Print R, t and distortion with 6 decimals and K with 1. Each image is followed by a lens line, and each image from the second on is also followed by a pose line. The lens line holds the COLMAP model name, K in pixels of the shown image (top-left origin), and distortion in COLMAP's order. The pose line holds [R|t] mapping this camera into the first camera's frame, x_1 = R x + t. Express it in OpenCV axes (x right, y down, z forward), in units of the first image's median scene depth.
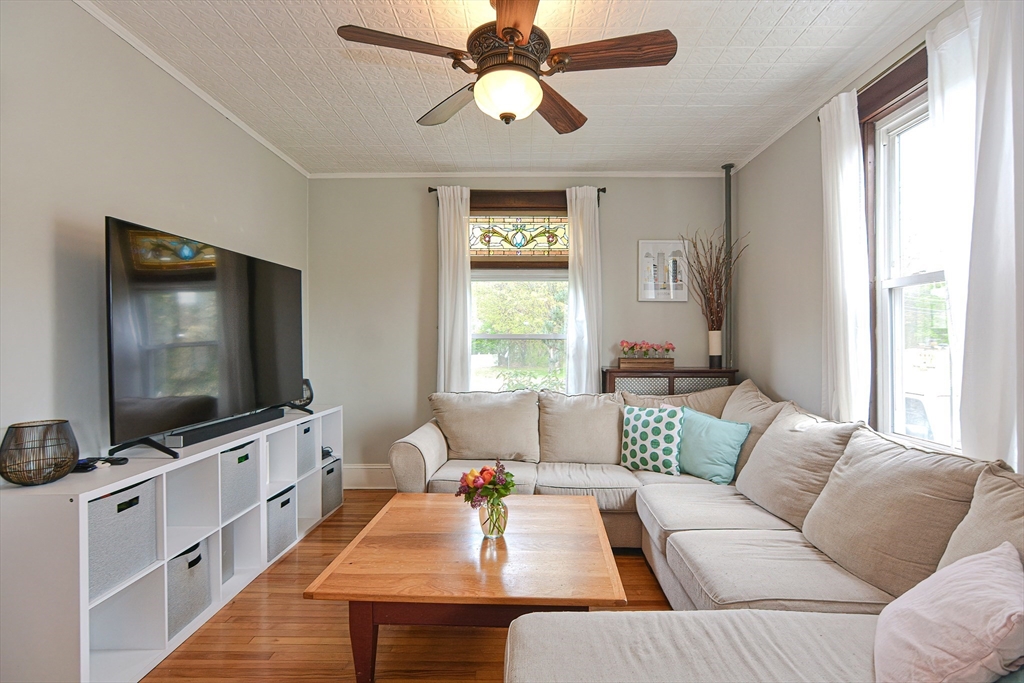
lens RADIAL K [[501.8, 0, 514.6], [0, 501.8, 338.3], [0, 0, 1]] dist [-0.013499, 0.005006]
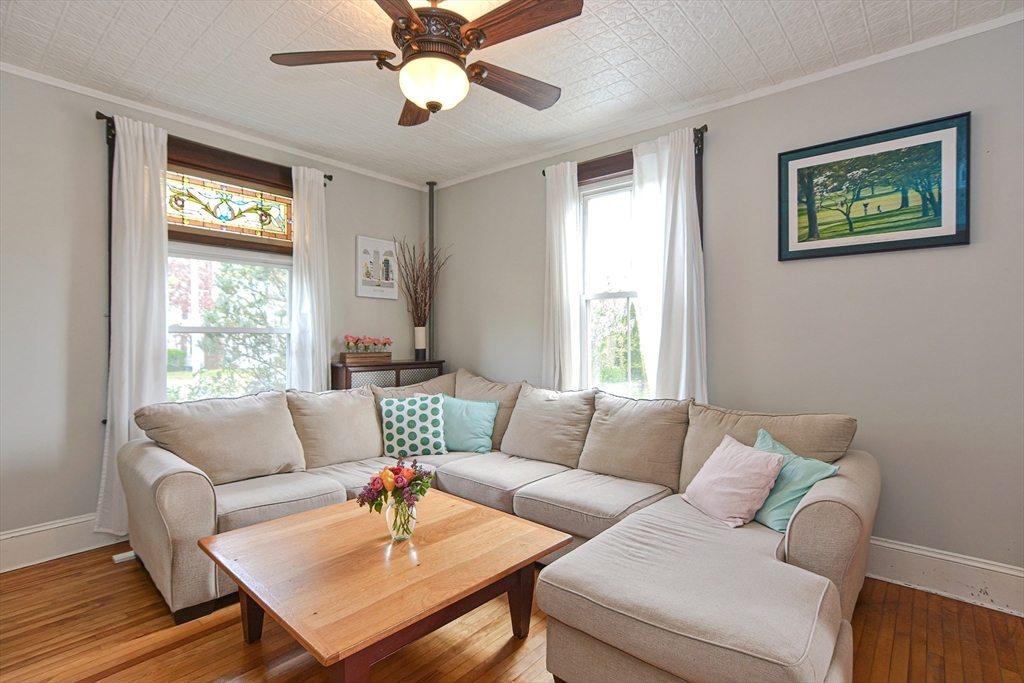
lens RADIAL K [[501.8, 0, 514.6], [0, 501.8, 338.3], [0, 0, 1]] dist [-0.013499, 0.005006]
pose [[0.640881, 0.000013, 0.767640, -0.336287], [-0.002012, 0.999997, 0.001663, 0.008345], [-0.767638, -0.002611, 0.640879, 0.119774]]
